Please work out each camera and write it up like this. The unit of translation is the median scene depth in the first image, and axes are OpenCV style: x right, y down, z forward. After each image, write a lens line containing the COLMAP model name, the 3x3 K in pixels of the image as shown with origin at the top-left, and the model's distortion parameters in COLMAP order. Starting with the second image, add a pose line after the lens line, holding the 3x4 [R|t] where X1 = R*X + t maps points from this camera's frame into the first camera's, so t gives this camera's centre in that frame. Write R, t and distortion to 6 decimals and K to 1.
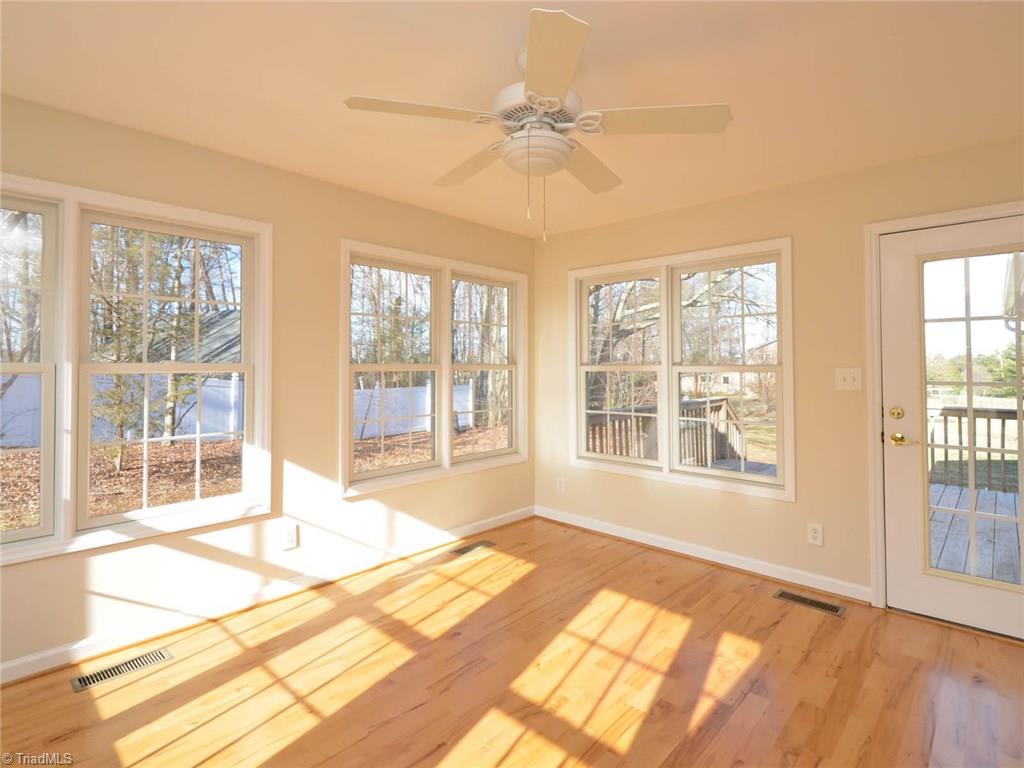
lens RADIAL K [[509.2, 0, 531.3], [0, 509.2, 357.7], [0, 0, 1]] dist [0.005845, -0.008026]
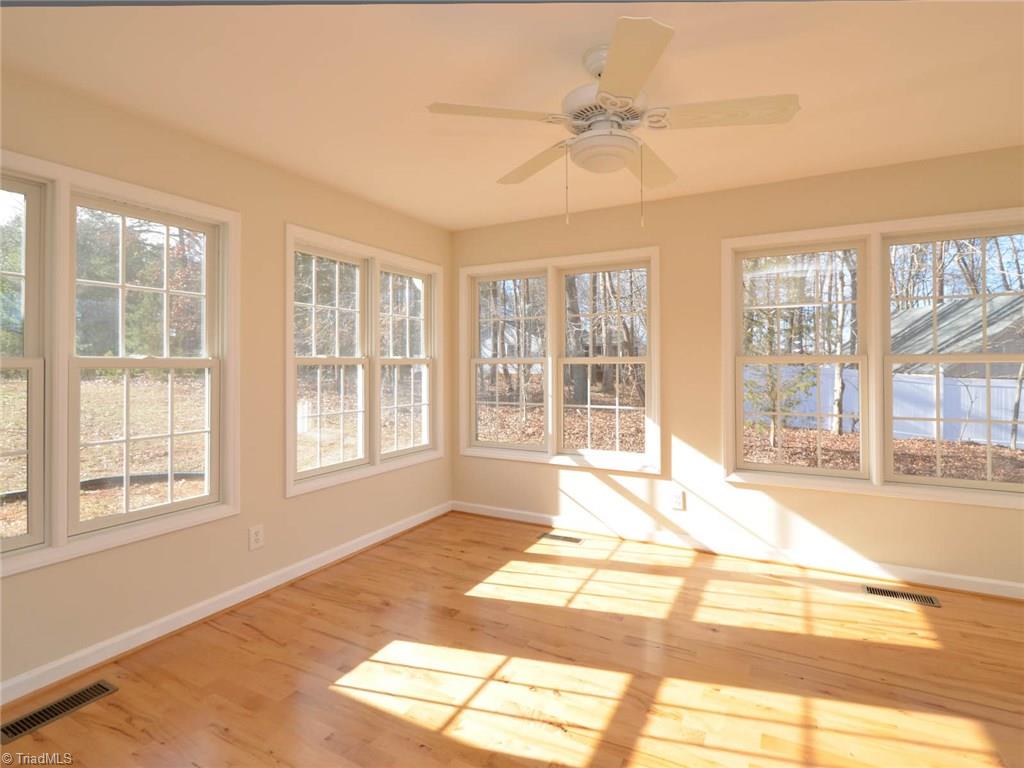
lens RADIAL K [[509.2, 0, 534.5], [0, 509.2, 360.2], [0, 0, 1]] dist [0.005845, -0.008026]
pose [[0.266120, -0.007475, -0.963911, 0.609319], [0.019164, 0.999813, -0.002463, 0.017694], [0.963749, -0.017817, 0.266213, 0.358132]]
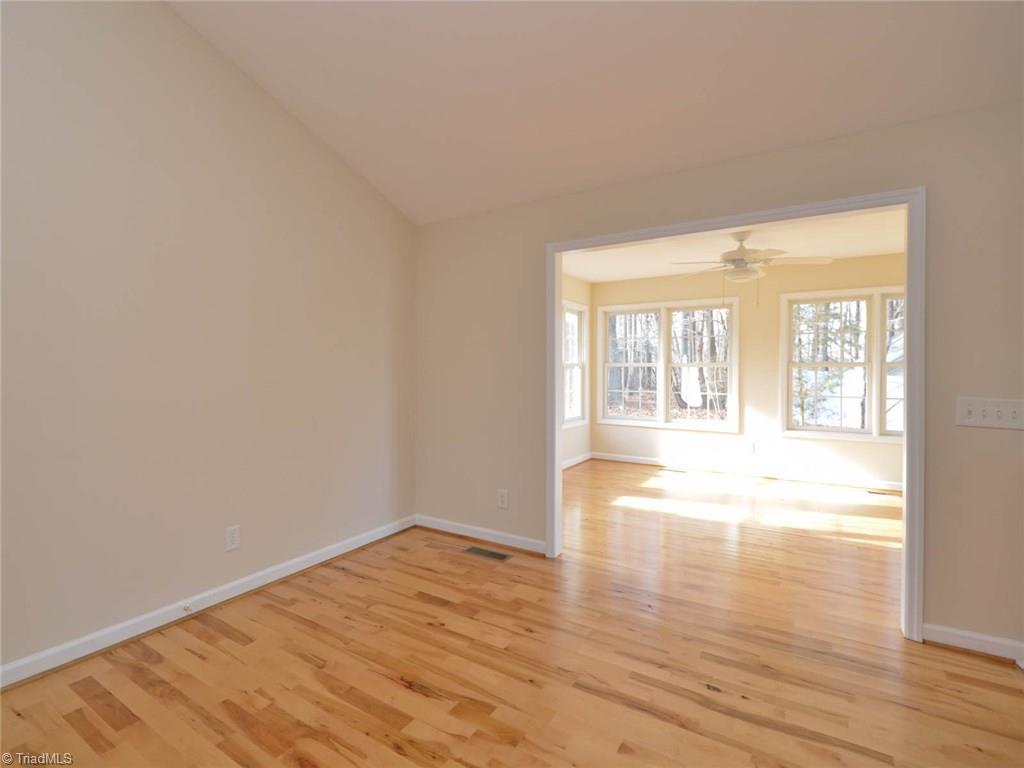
lens RADIAL K [[498.6, 0, 462.3], [0, 498.6, 368.9], [0, 0, 1]] dist [-0.023692, 0.000018]
pose [[0.116820, -0.000259, -0.993153, 1.380089], [0.014416, 0.999895, 0.001435, 0.018764], [0.993048, -0.014485, 0.116812, -0.381135]]
